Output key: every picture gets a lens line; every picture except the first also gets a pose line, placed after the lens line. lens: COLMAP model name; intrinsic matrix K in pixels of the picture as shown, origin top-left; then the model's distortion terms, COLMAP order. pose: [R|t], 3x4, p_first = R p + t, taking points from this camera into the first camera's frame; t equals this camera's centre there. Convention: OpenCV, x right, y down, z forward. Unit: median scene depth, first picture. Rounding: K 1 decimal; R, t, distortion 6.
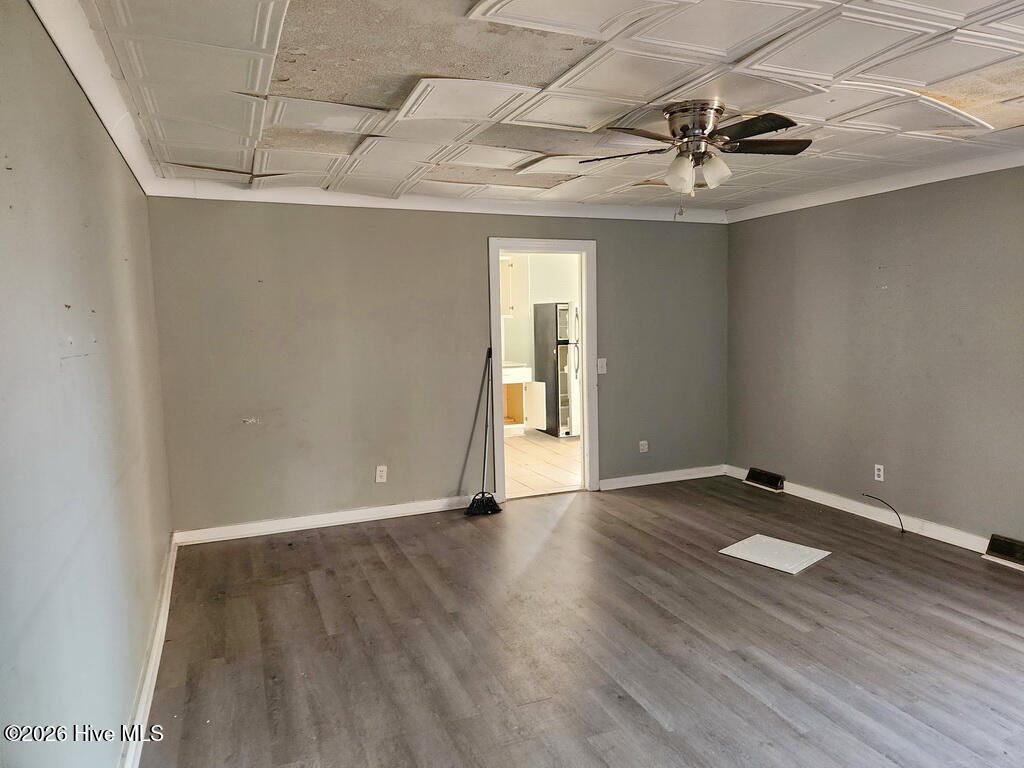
lens RADIAL K [[689.9, 0, 512.9], [0, 689.9, 382.4], [0, 0, 1]] dist [0.024337, 0.000168]
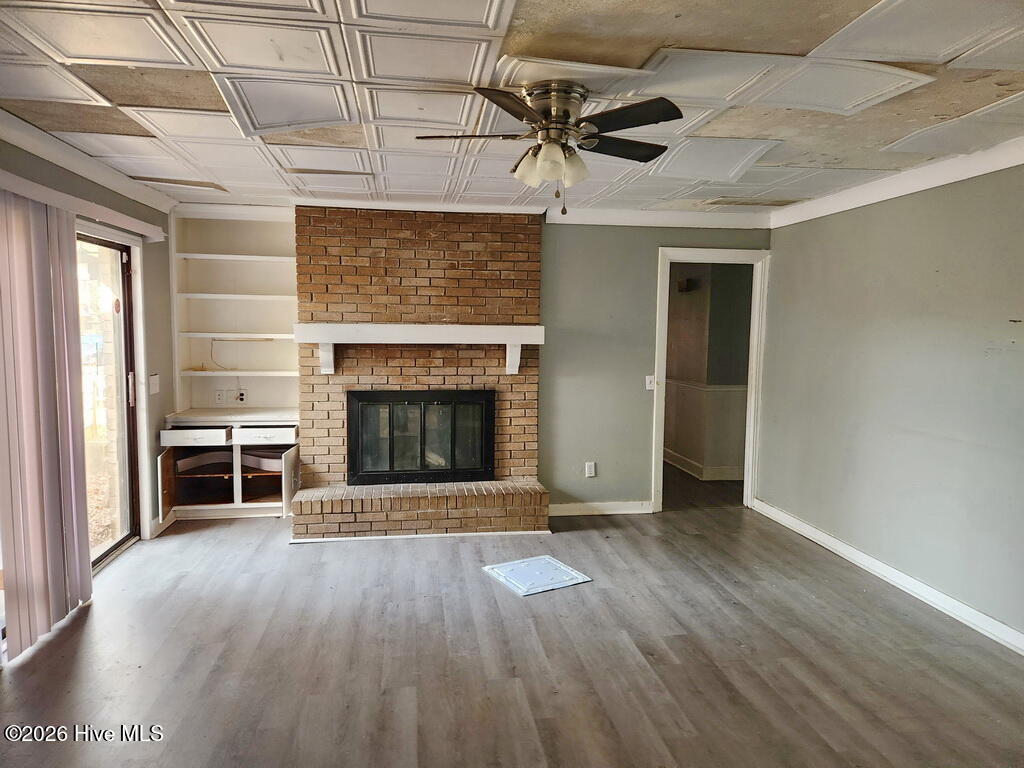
lens RADIAL K [[689.9, 0, 515.4], [0, 689.9, 382.8], [0, 0, 1]] dist [0.024337, 0.000168]
pose [[-0.971733, -0.014950, 0.235608, 0.107701], [0.026218, 0.984986, 0.170633, -0.196943], [-0.234622, 0.171987, -0.956751, 2.046551]]
